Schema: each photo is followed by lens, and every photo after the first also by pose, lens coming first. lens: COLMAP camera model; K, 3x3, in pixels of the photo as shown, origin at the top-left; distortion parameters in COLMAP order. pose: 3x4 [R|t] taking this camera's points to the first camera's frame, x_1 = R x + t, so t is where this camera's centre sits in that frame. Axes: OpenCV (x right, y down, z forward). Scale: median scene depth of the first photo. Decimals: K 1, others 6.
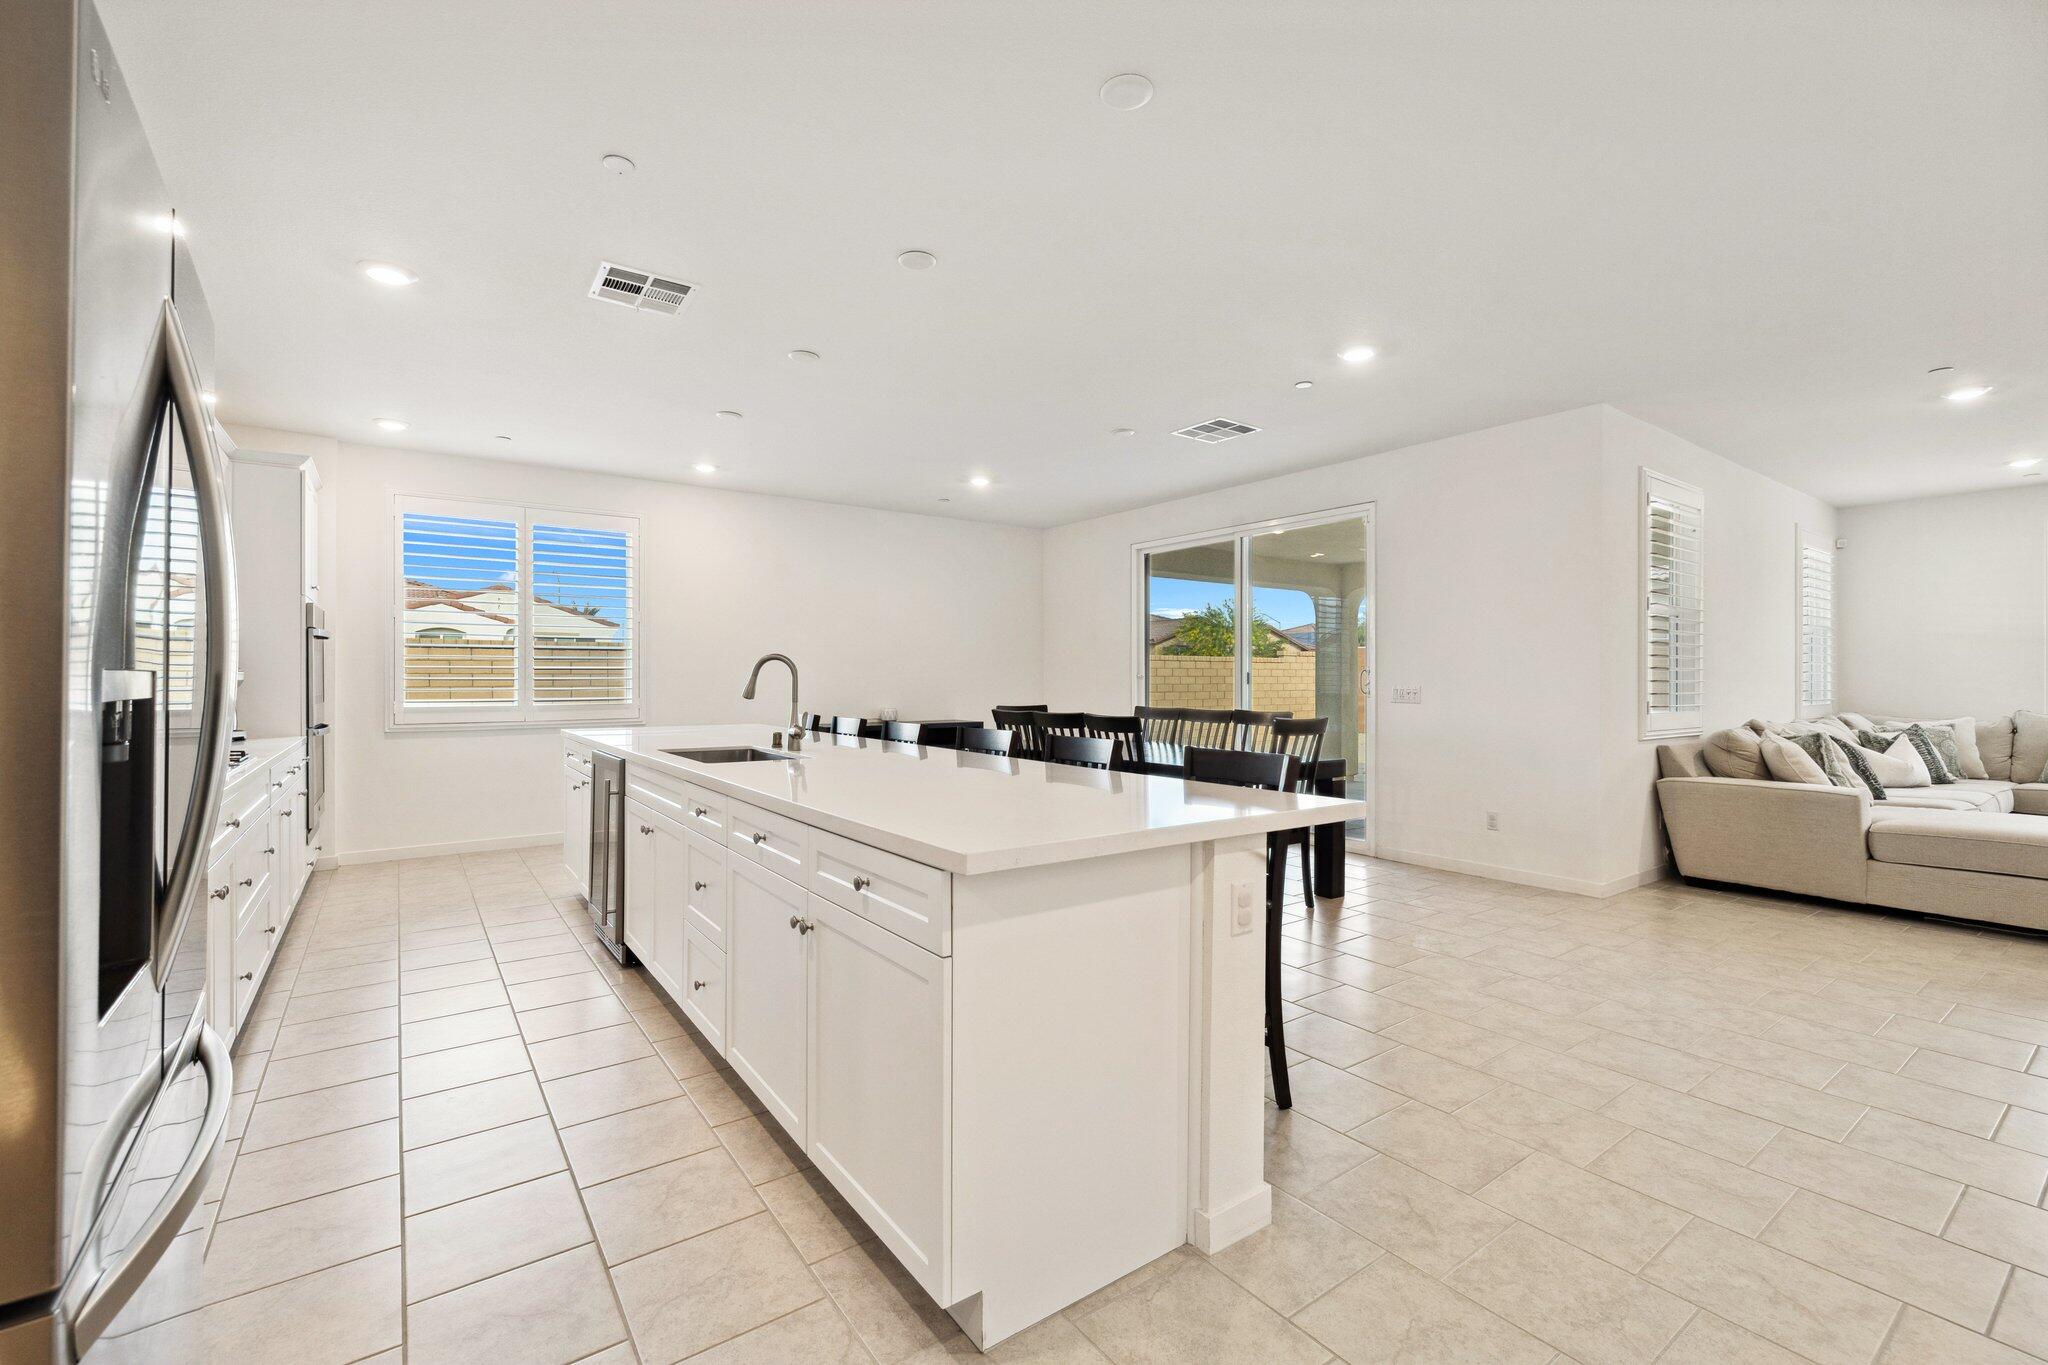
lens RADIAL K [[873.7, 0, 1018.8], [0, 873.7, 672.7], [0, 0, 1]] dist [-0.002362, 0.000359]
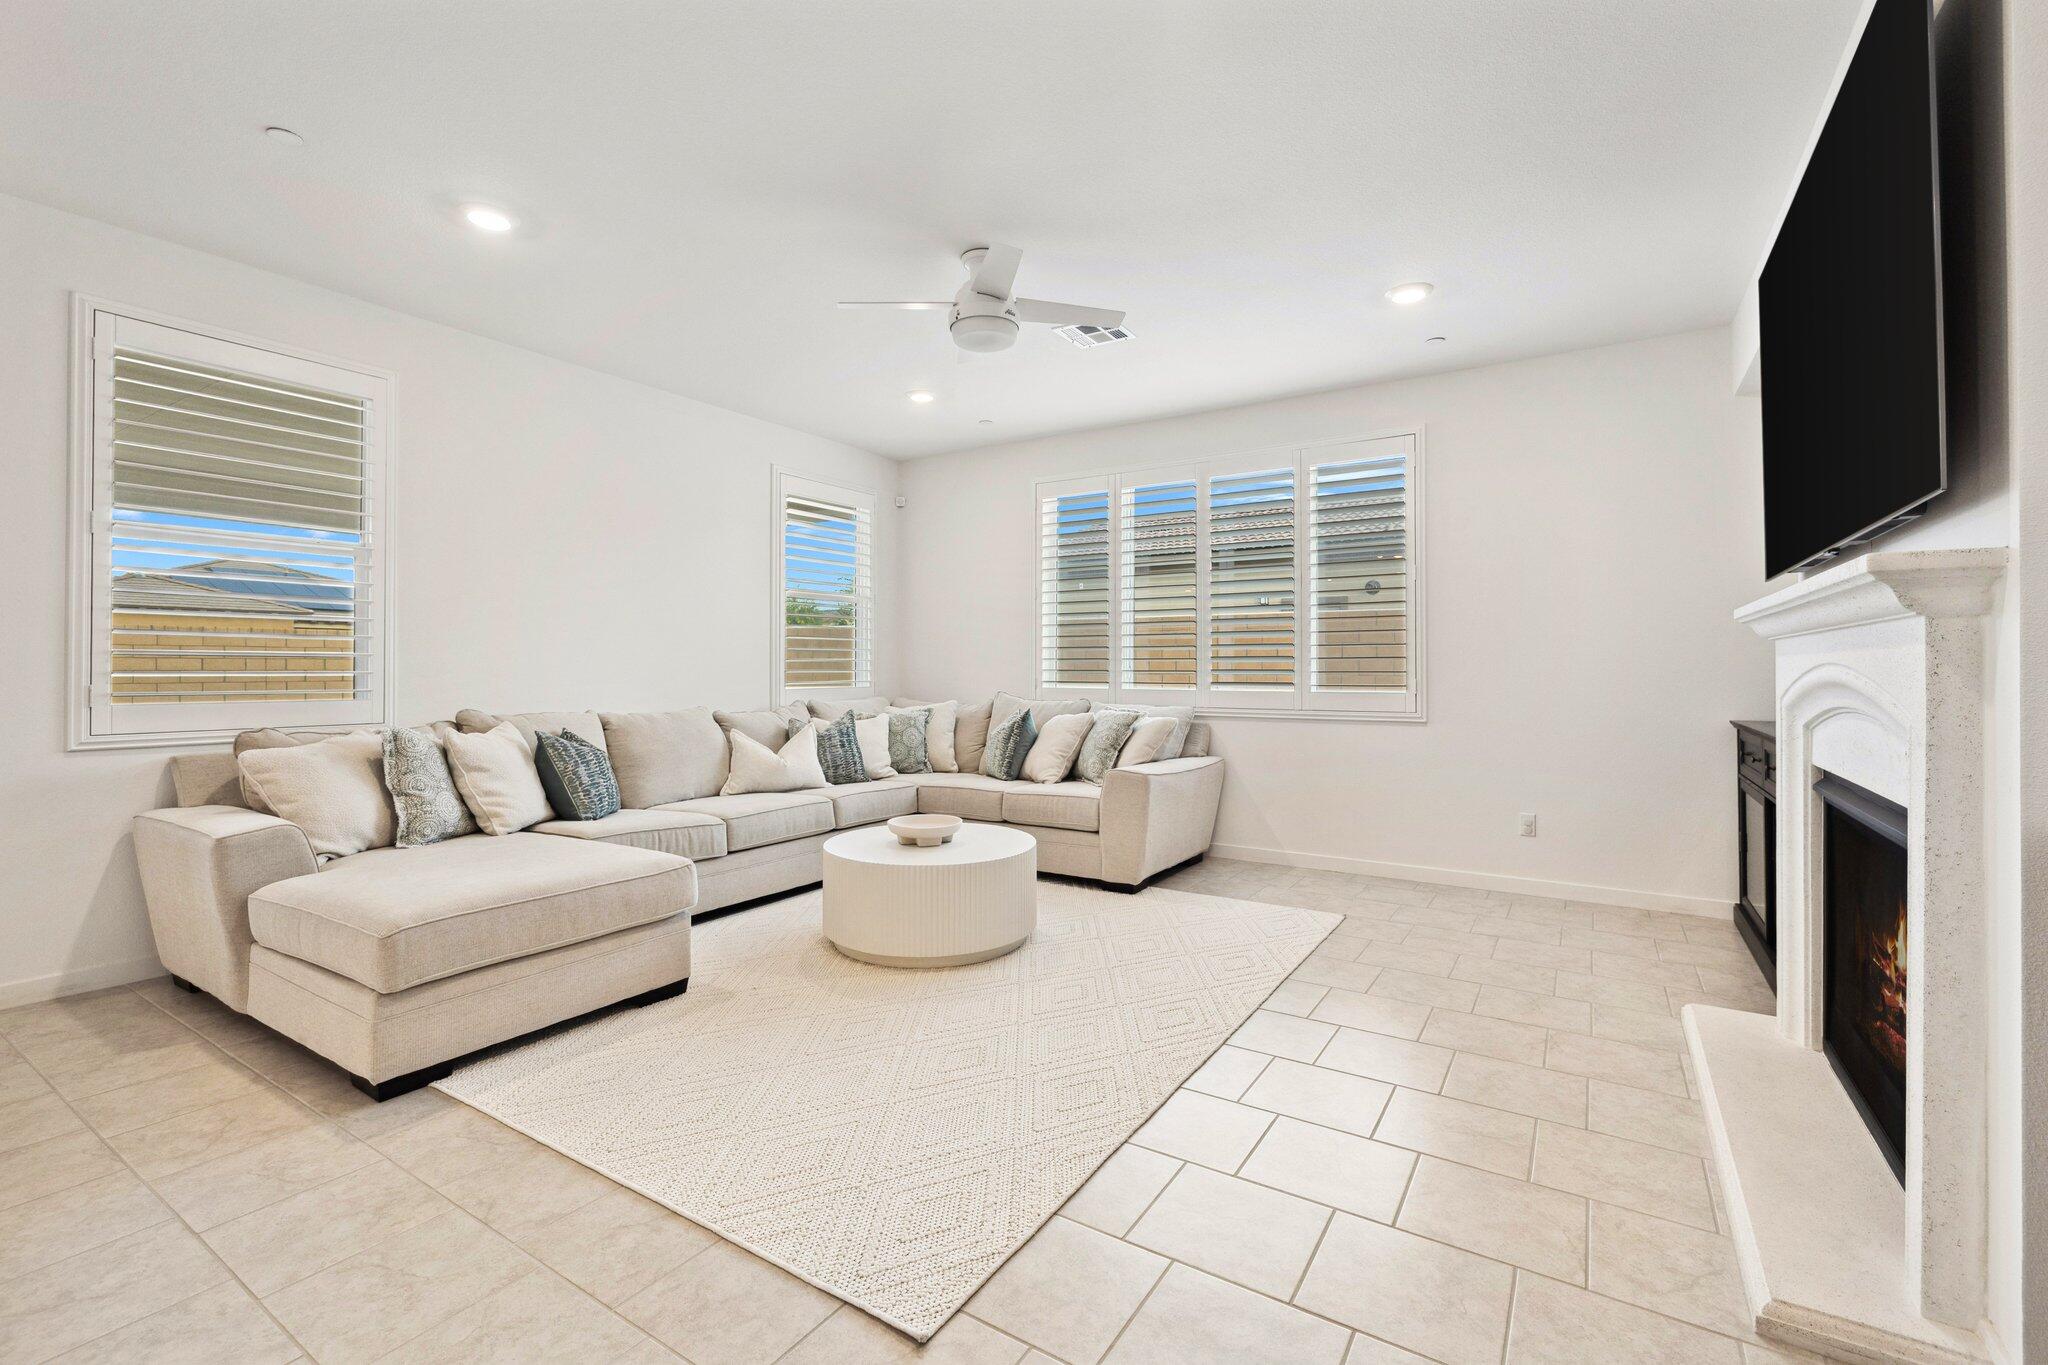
lens RADIAL K [[873.7, 0, 1031.9], [0, 873.7, 668.0], [0, 0, 1]] dist [-0.002362, 0.000359]
pose [[0.929769, -0.001039, 0.368142, 1.034254], [-0.002271, 0.999961, 0.008557, 0.013440], [-0.368136, -0.008792, 0.929730, 0.192929]]
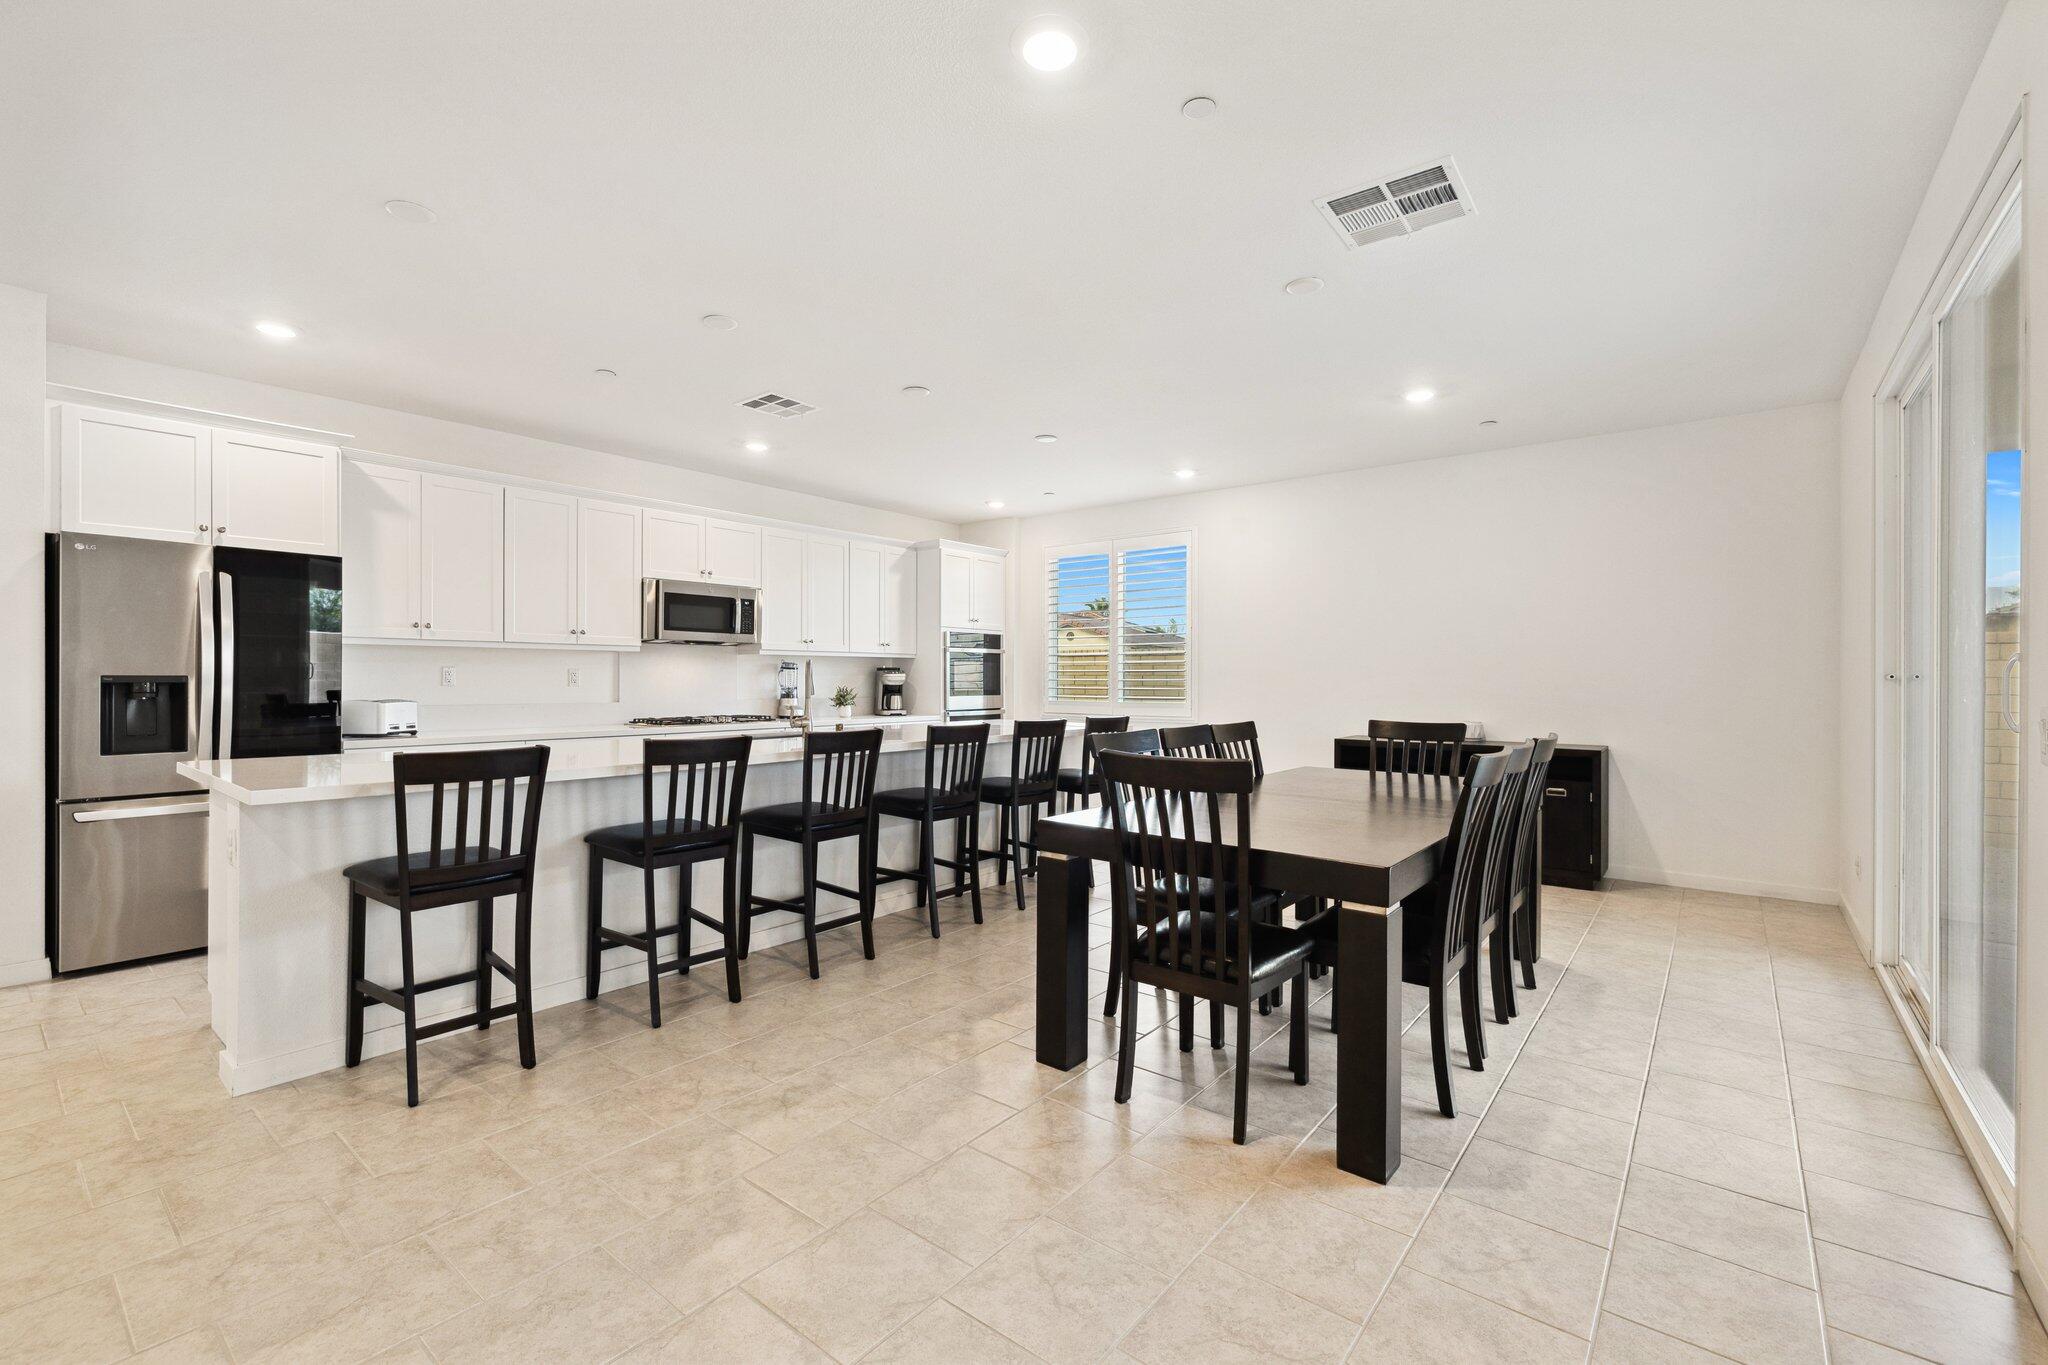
lens RADIAL K [[873.7, 0, 1028.0], [0, 873.7, 680.6], [0, 0, 1]] dist [-0.002362, 0.000359]
pose [[0.274456, 0.001423, -0.961599, 0.655397], [0.004783, 0.999985, 0.002845, 0.004937], [0.961588, -0.005380, 0.274445, 0.634980]]
